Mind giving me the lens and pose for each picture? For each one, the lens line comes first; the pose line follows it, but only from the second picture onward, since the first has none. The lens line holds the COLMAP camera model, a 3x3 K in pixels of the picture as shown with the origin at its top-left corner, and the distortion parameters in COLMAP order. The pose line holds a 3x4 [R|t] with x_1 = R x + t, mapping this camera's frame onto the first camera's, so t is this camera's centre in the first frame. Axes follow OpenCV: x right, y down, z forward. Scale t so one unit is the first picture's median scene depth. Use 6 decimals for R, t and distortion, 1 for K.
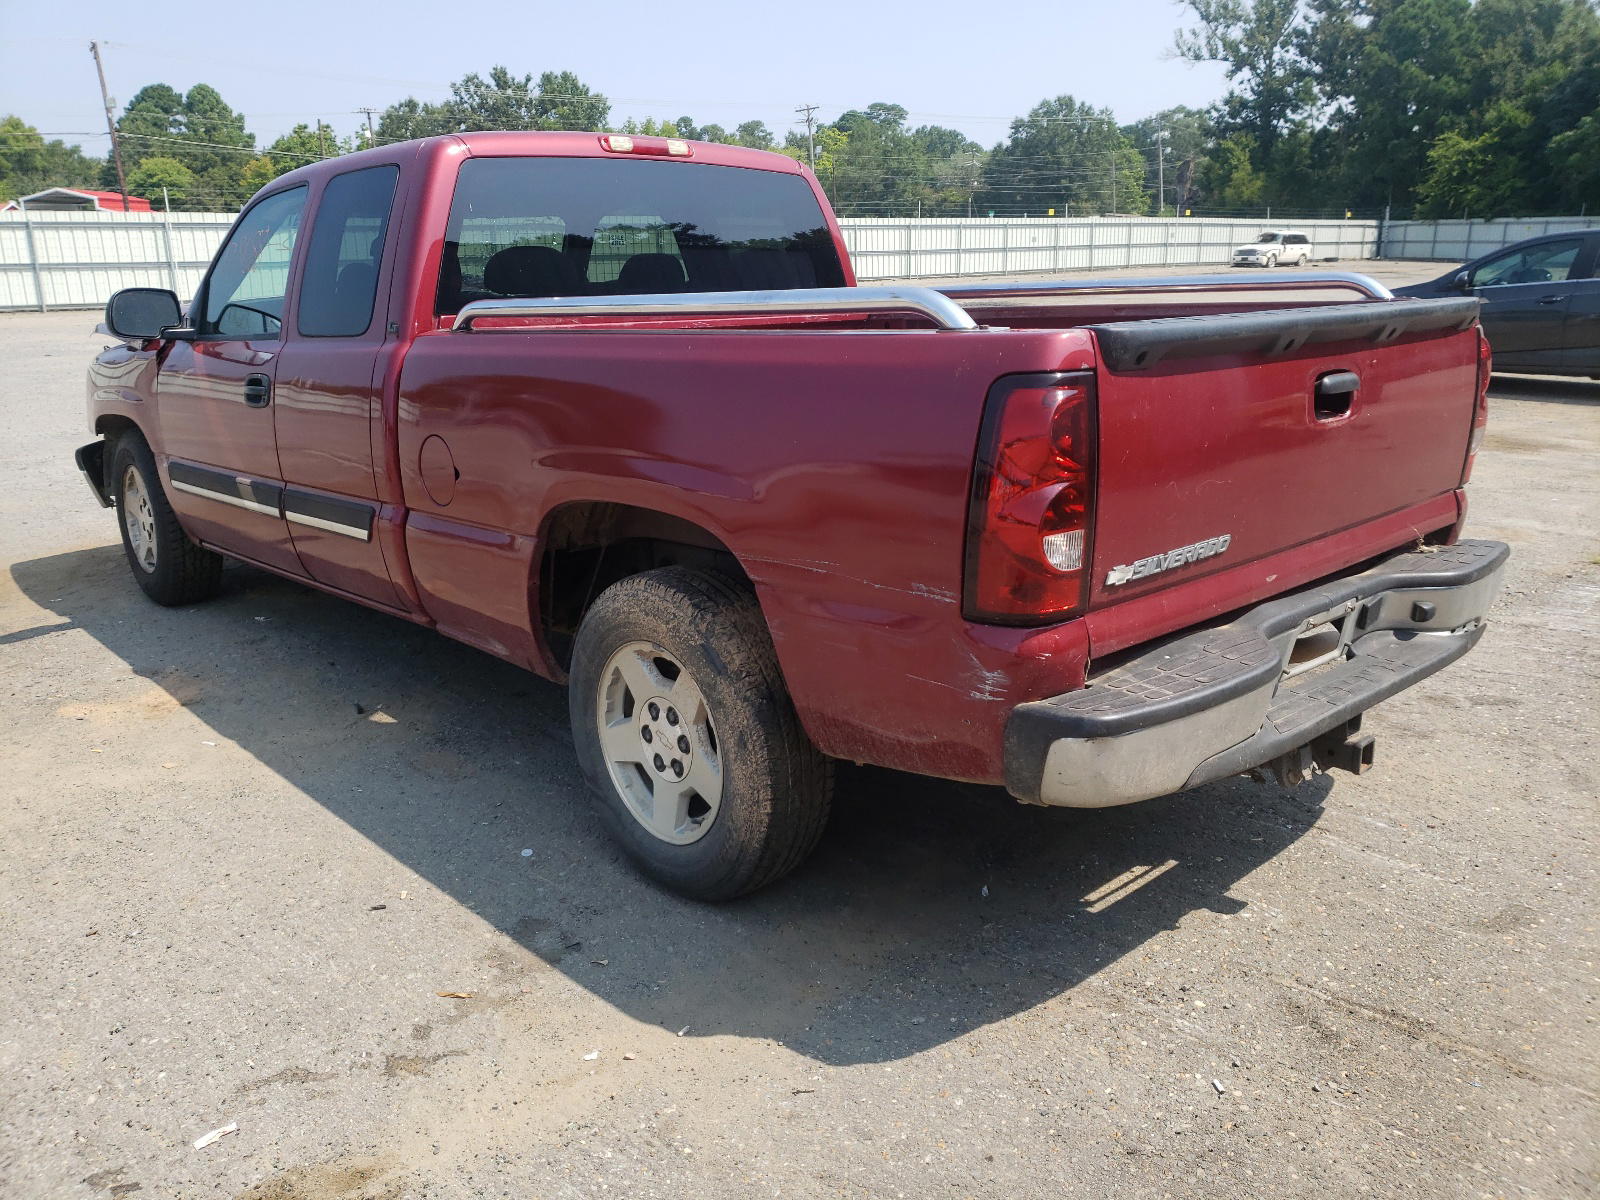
lens RADIAL K [[1240.1, 0, 800.0], [0, 1240.1, 600.0], [0, 0, 1]] dist [0.004625, 0.011015]
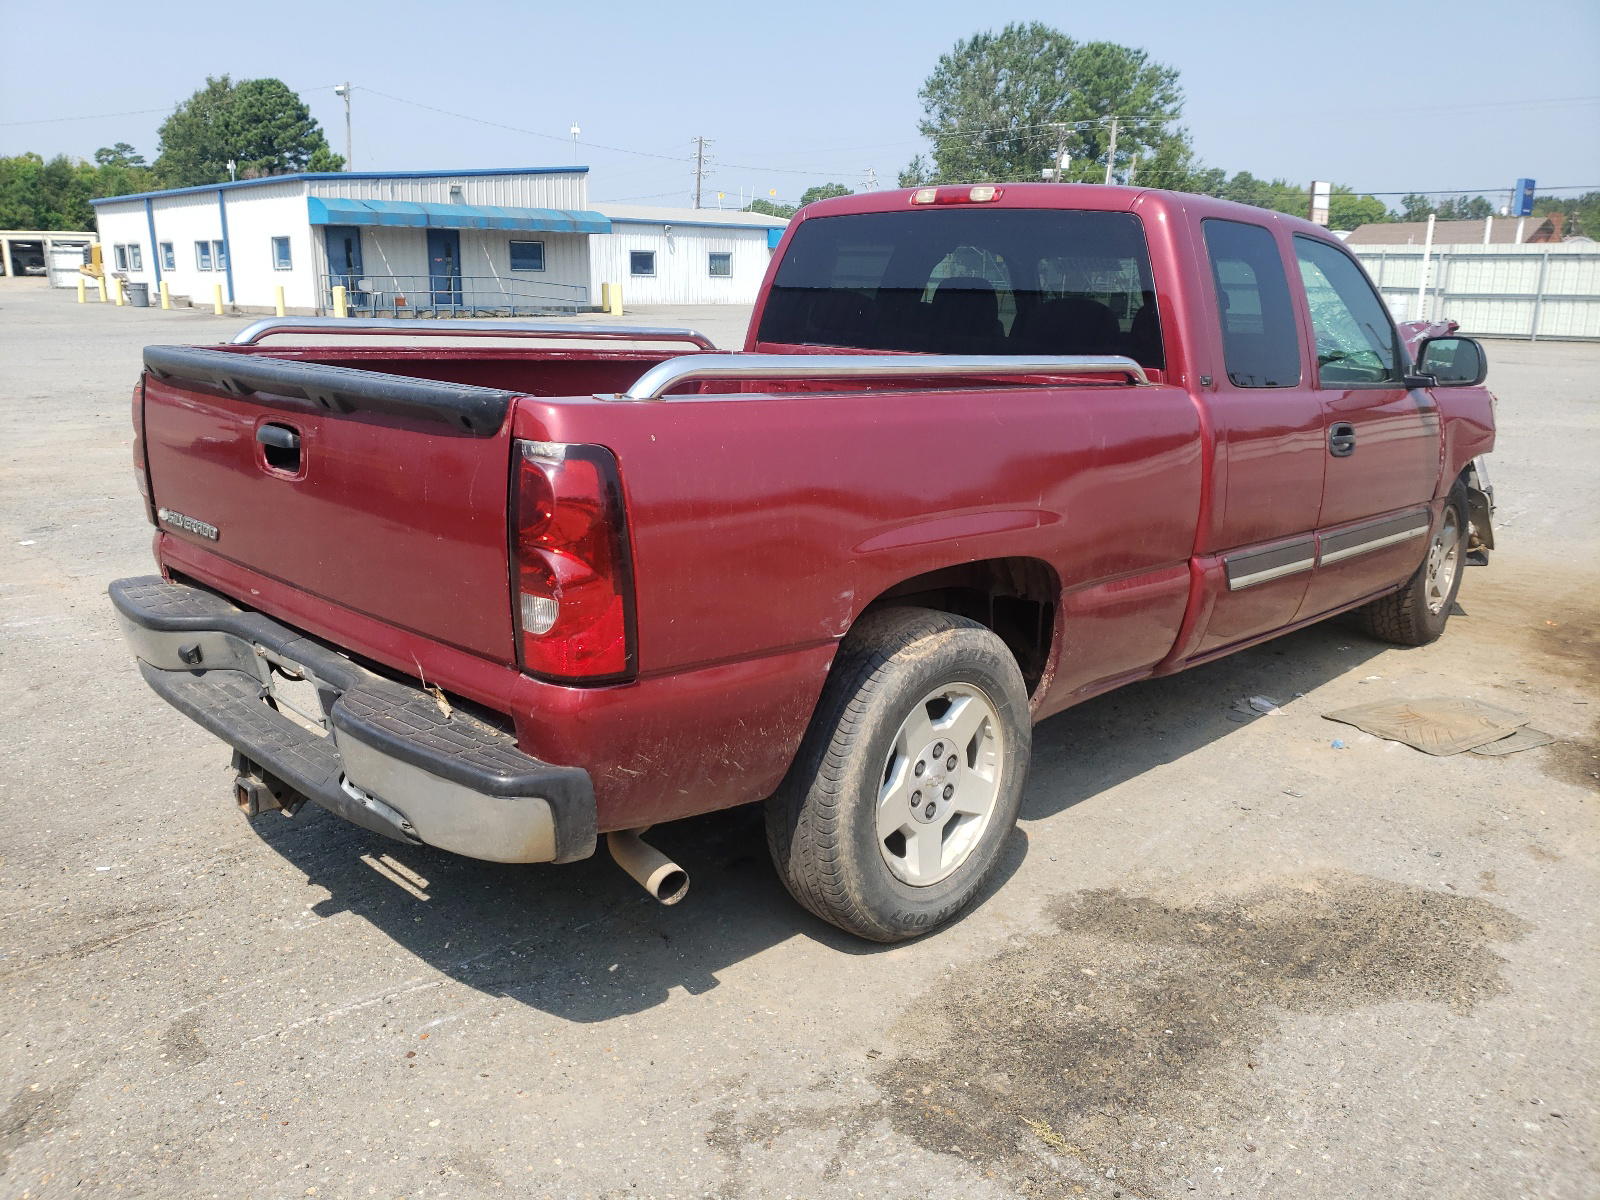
lens RADIAL K [[1240.1, 0, 800.0], [0, 1240.1, 600.0], [0, 0, 1]] dist [0.004625, 0.011015]
pose [[0.046001, 0.251644, -0.966726, 1.267447], [-0.265651, 0.935985, 0.231001, -0.345290], [0.962971, 0.246186, 0.109906, 1.143388]]
